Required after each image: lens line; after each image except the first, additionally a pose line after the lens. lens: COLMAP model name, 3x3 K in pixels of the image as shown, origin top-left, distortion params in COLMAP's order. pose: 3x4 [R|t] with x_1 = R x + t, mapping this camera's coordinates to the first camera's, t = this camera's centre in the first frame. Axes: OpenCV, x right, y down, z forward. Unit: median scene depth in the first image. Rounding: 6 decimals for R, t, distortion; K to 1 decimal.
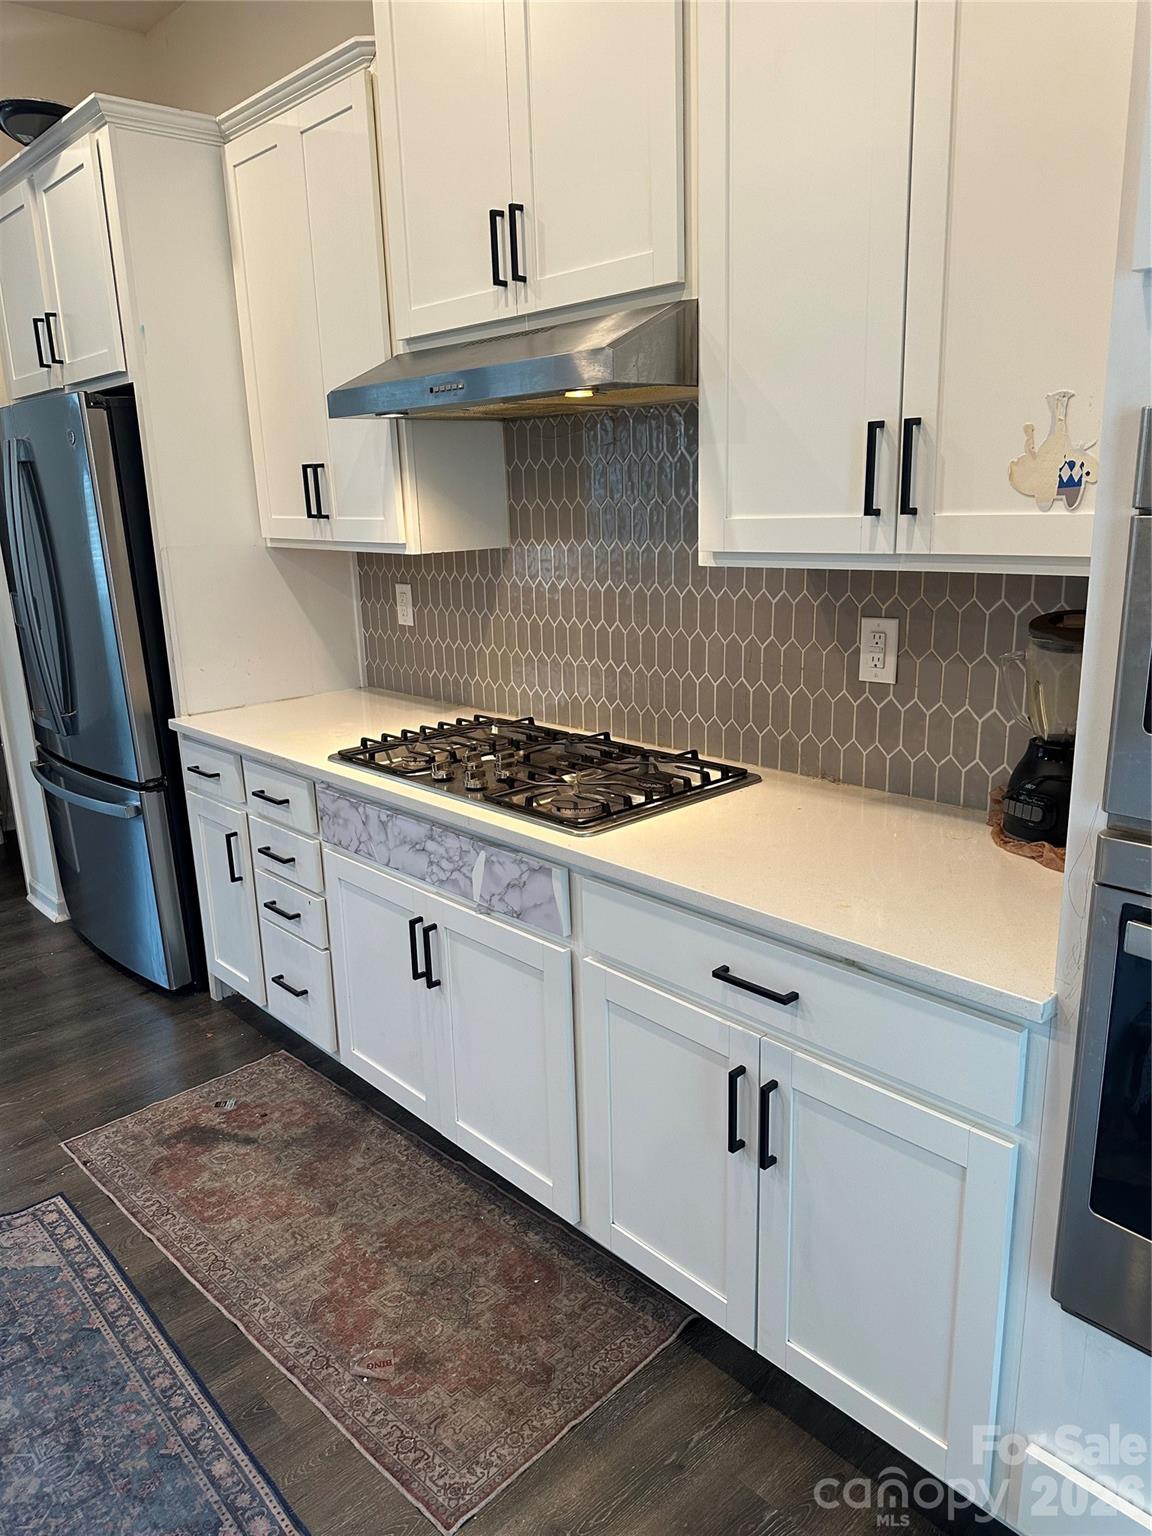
lens RADIAL K [[1078.0, 0, 568.4], [0, 1078.0, 771.7], [0, 0, 1]] dist [0.118557, -0.250180]
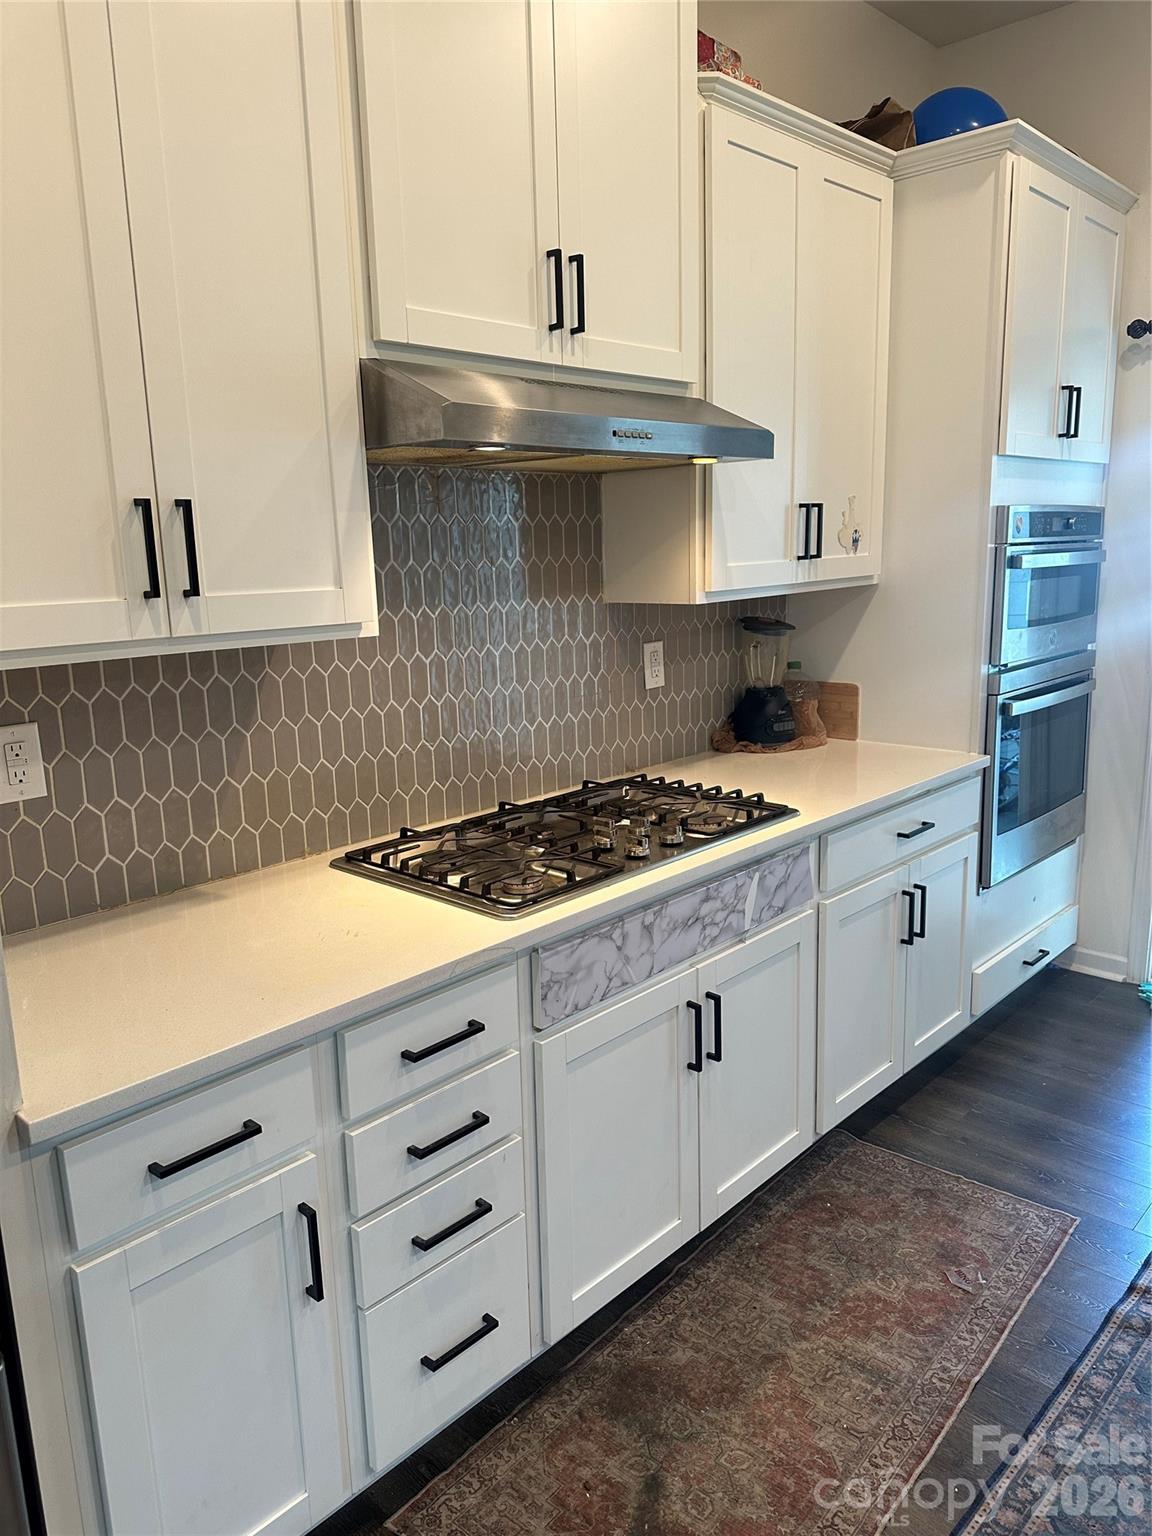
lens RADIAL K [[1071.6, 0, 569.2], [0, 1071.6, 774.4], [0, 0, 1]] dist [0.120698, -0.204846]
pose [[-0.069554, -0.176272, 0.981881, -1.014647], [0.284669, 0.939832, 0.188889, -0.251836], [-0.956099, 0.292649, -0.015190, 1.083576]]
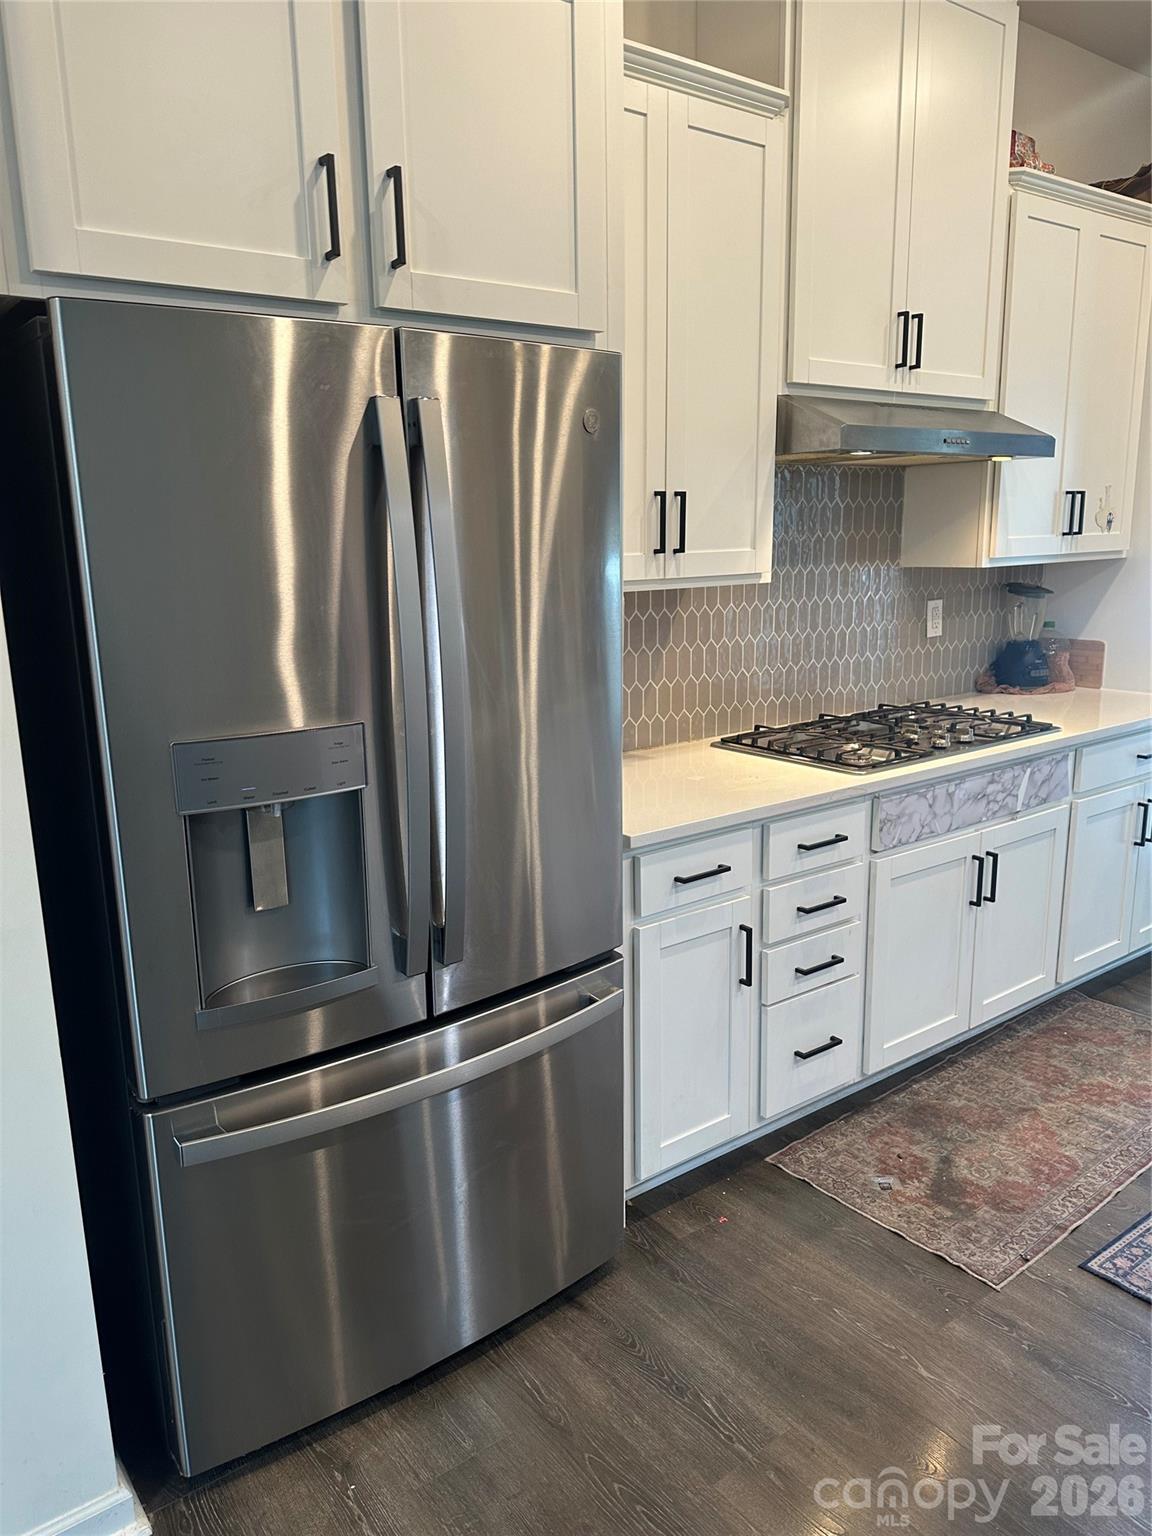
lens RADIAL K [[1067.9, 0, 546.6], [0, 1067.9, 771.0], [0, 0, 1]] dist [0.095843, -0.210684]
pose [[0.119031, -0.183799, 0.975730, -1.426194], [0.272065, 0.951142, 0.145978, -0.279916], [-0.954889, 0.248086, 0.163221, 1.277238]]
